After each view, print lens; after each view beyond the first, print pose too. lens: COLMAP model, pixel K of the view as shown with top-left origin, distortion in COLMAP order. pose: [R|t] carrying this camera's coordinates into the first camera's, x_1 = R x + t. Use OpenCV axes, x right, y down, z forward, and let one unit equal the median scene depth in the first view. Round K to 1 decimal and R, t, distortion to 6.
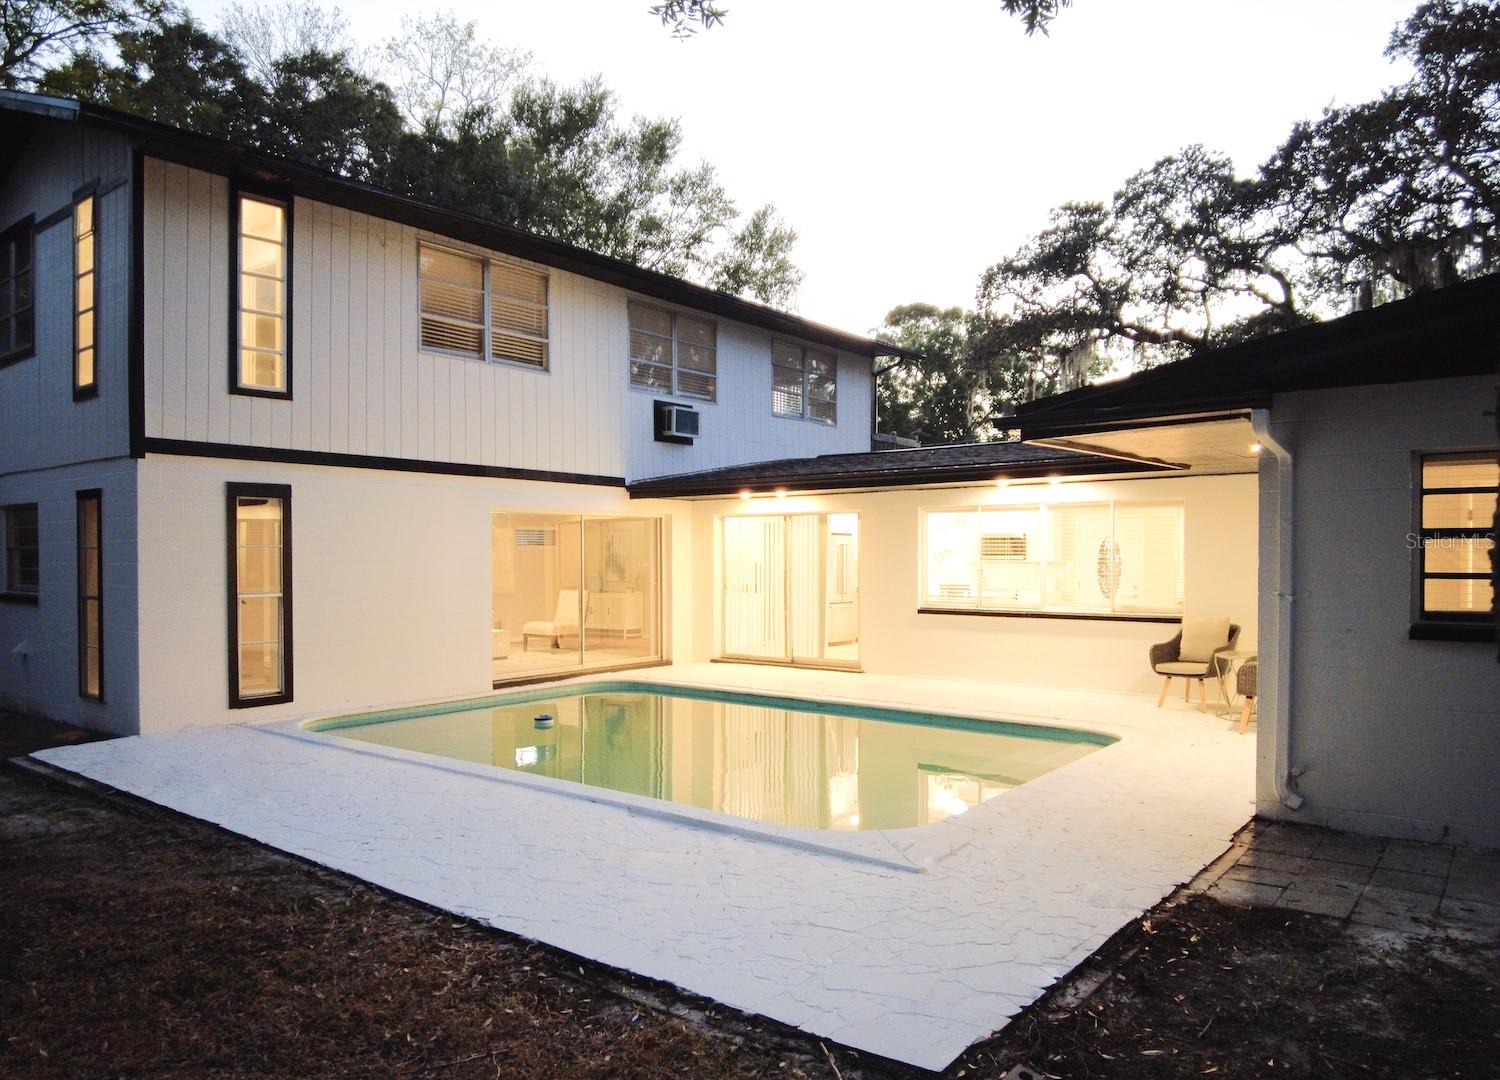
lens RADIAL K [[1018.0, 0, 749.3], [0, 1018.0, 575.9], [0, 0, 1]] dist [-0.010721, -0.003891]
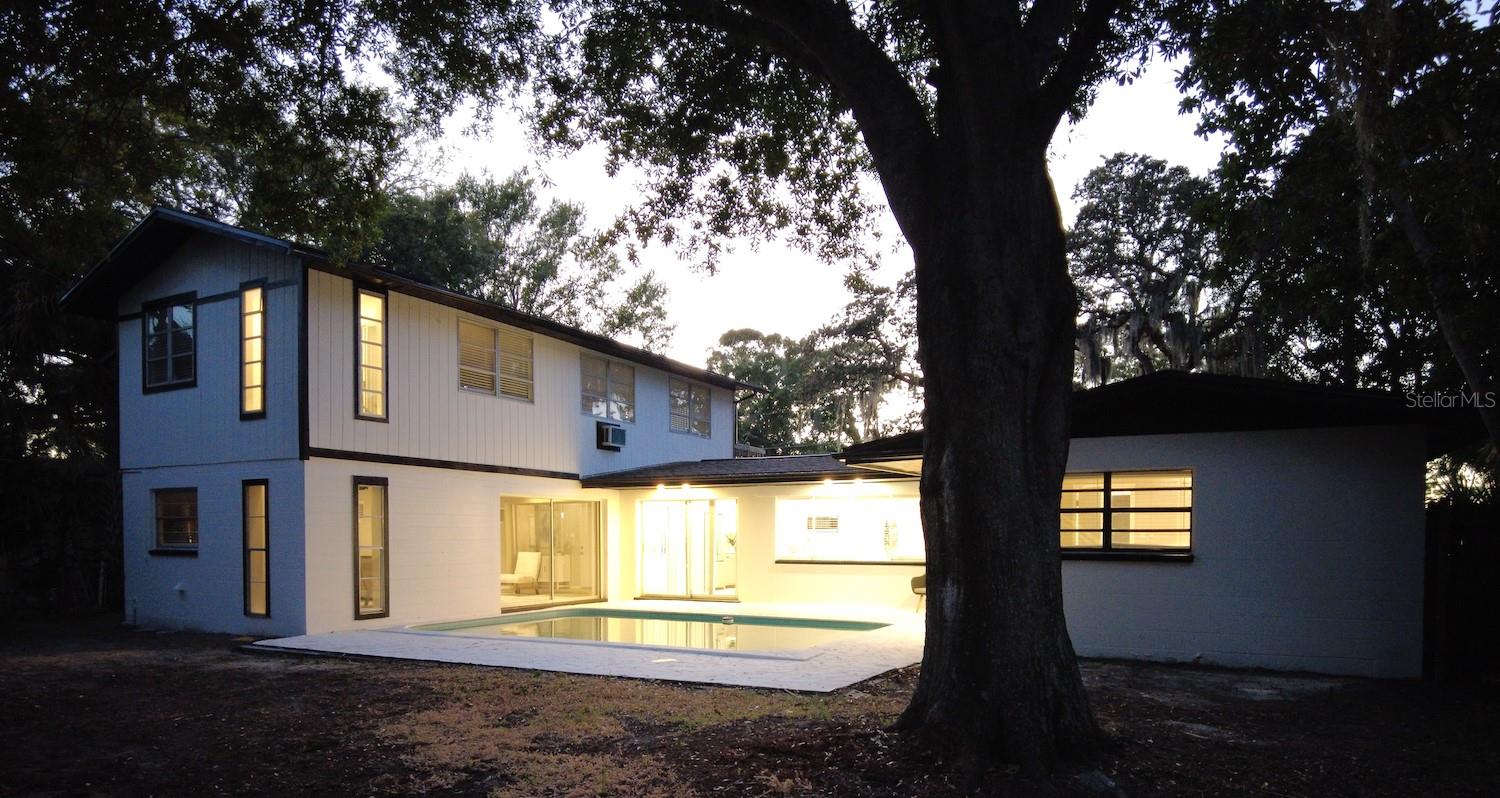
lens RADIAL K [[894.6, 0, 749.6], [0, 894.6, 576.6], [0, 0, 1]] dist [-0.000331, -0.000126]
pose [[0.984152, -0.003818, 0.177285, -0.111345], [-0.000491, 0.999706, 0.024250, 0.021347], [-0.177326, -0.023953, 0.983861, -0.337738]]
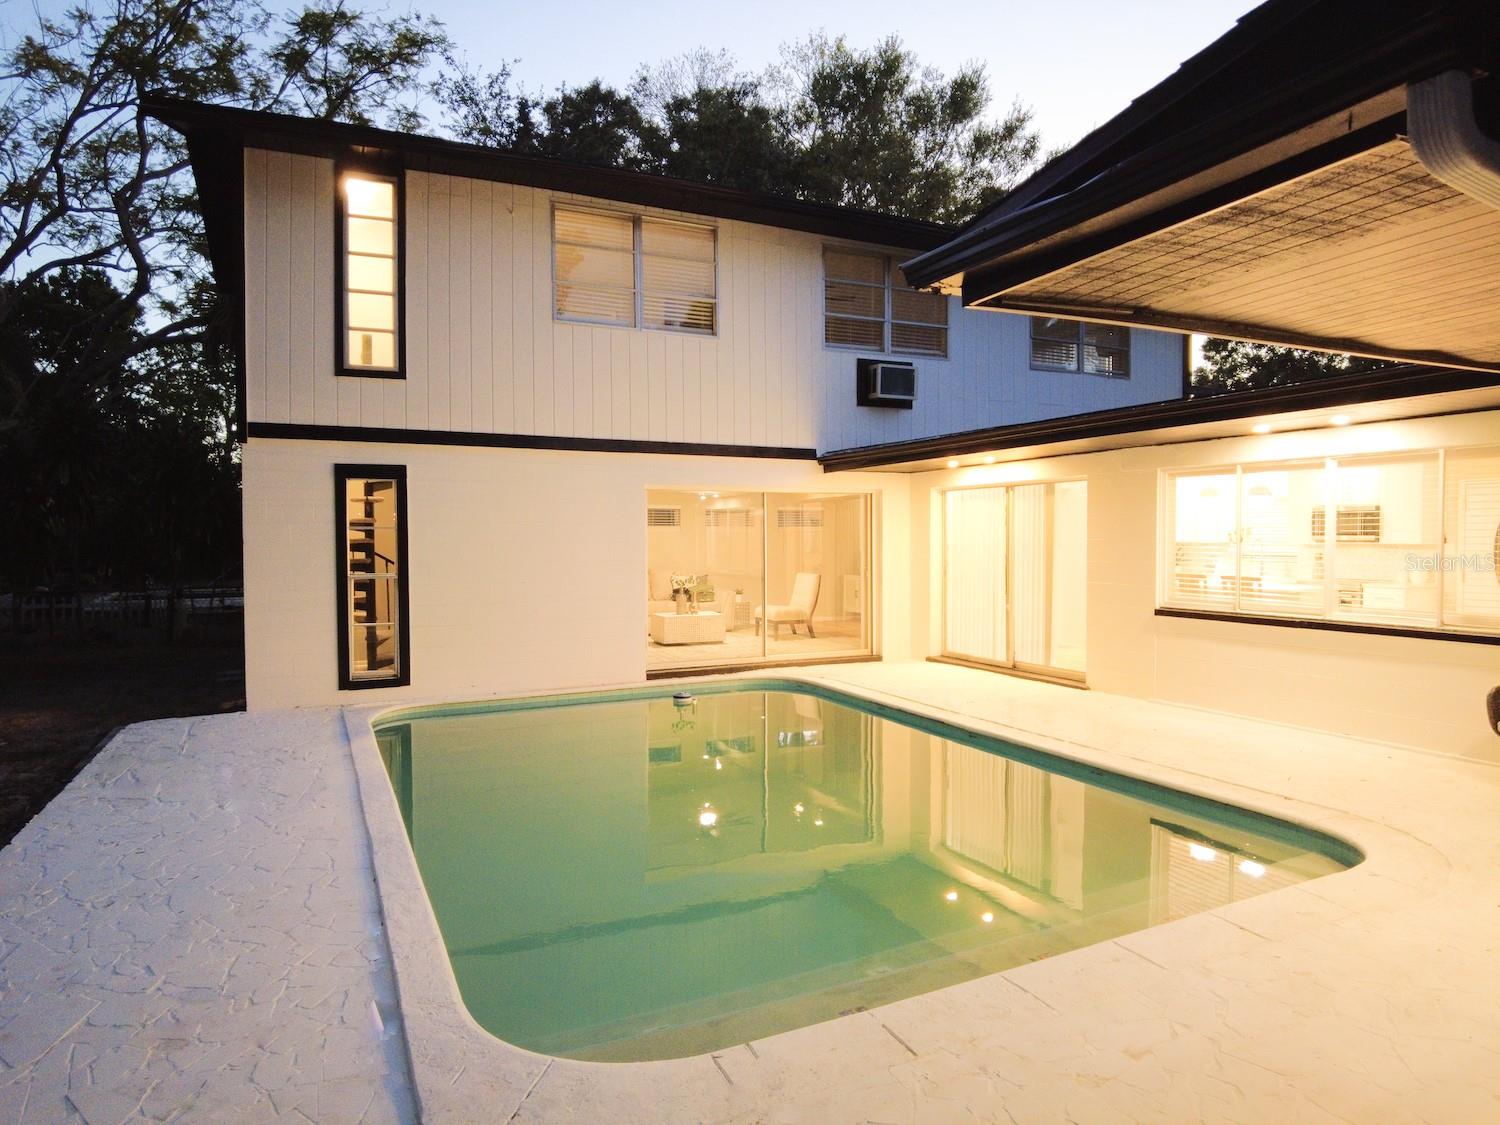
lens RADIAL K [[926.5, 0, 750.0], [0, 926.5, 562.5], [0, 0, 1]] dist [-0.006472, -0.002143]
pose [[0.901167, 0.010391, -0.433347, 0.179676], [-0.006809, 0.999929, 0.009815, -0.004752], [0.433418, -0.005894, 0.901174, 0.251116]]
